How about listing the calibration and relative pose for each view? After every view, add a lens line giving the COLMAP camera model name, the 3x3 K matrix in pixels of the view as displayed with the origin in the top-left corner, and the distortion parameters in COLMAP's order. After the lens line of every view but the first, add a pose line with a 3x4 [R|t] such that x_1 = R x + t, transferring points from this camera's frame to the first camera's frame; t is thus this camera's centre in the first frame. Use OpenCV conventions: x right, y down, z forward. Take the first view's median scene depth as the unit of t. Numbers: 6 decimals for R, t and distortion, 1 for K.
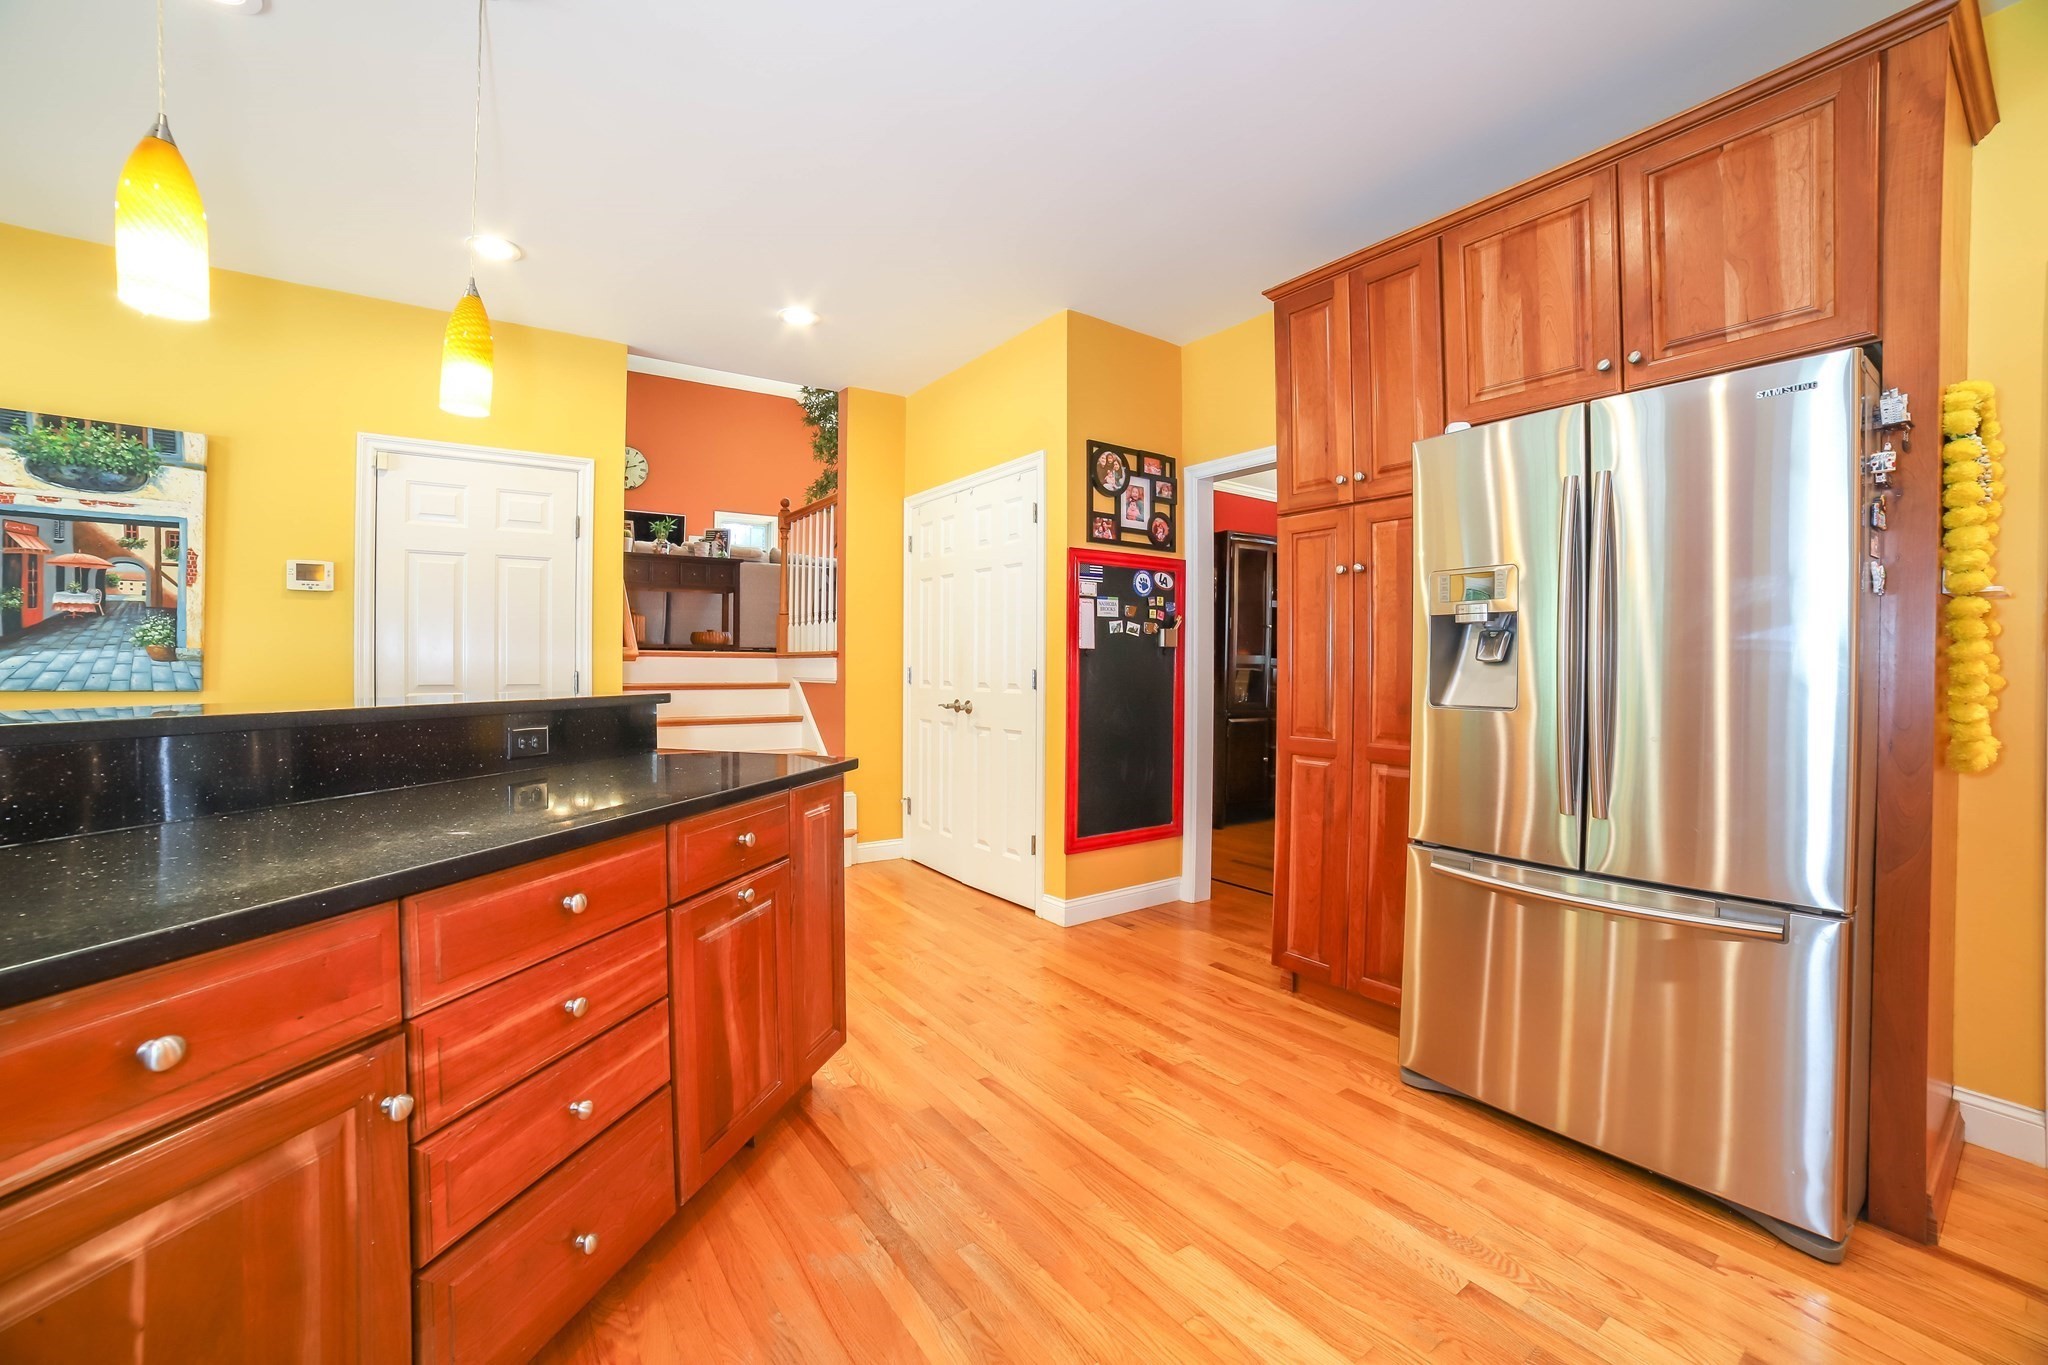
lens RADIAL K [[829.2, 0, 1033.2], [0, 829.2, 666.0], [0, 0, 1]] dist [-0.104392, 0.032726]
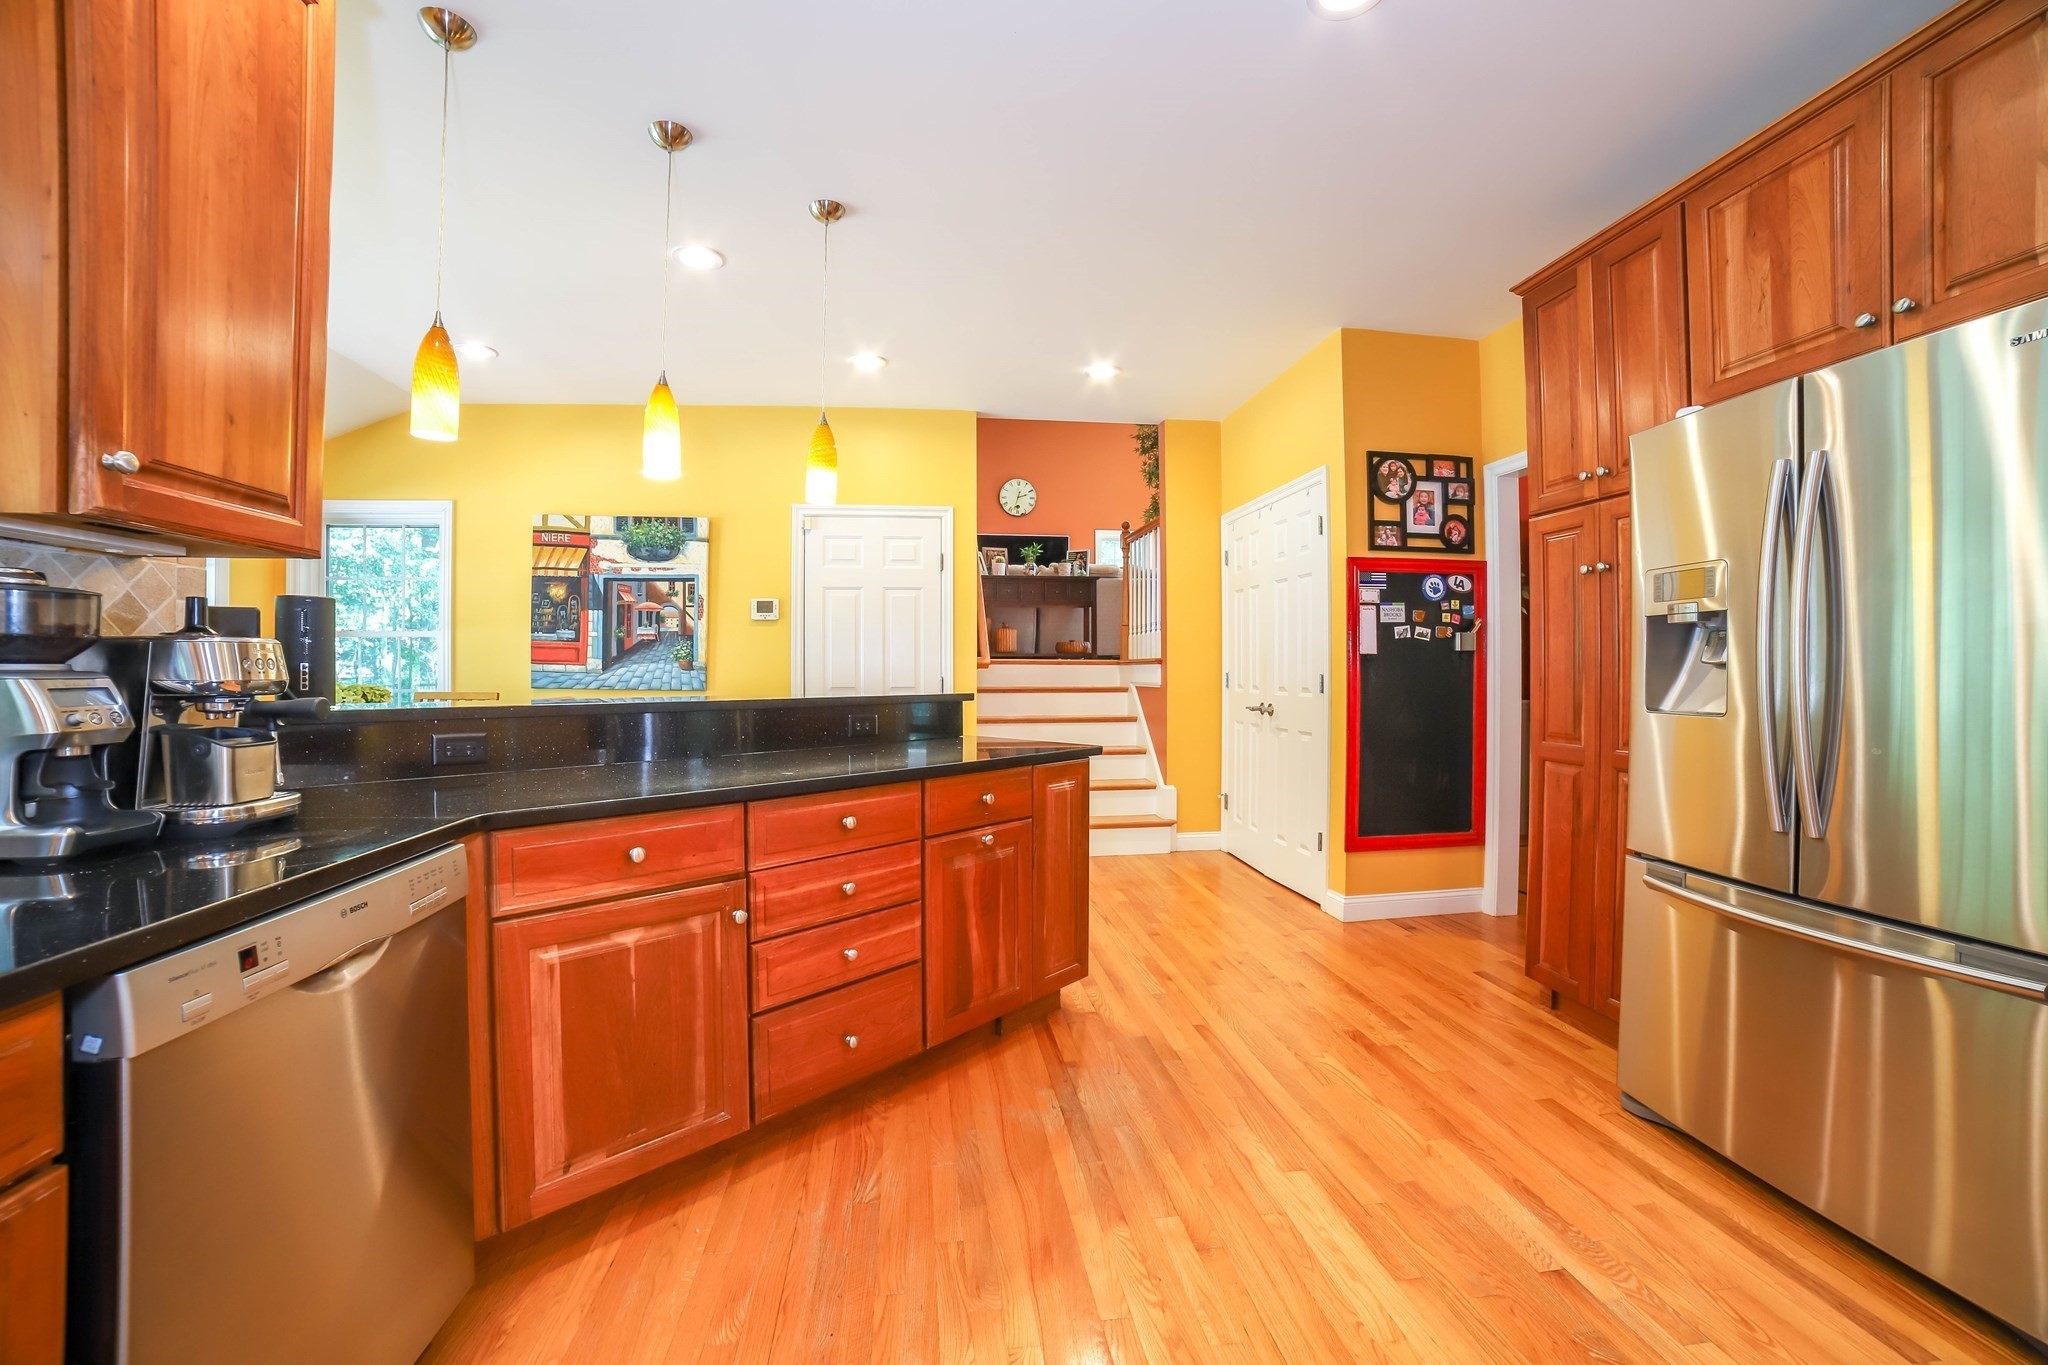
lens RADIAL K [[829.2, 0, 1033.2], [0, 829.2, 666.0], [0, 0, 1]] dist [-0.104392, 0.032726]
pose [[0.888719, -0.006990, -0.458399, 0.225534], [0.003826, 0.999962, -0.007831, 0.000510], [0.458436, 0.005206, 0.888712, -0.128902]]
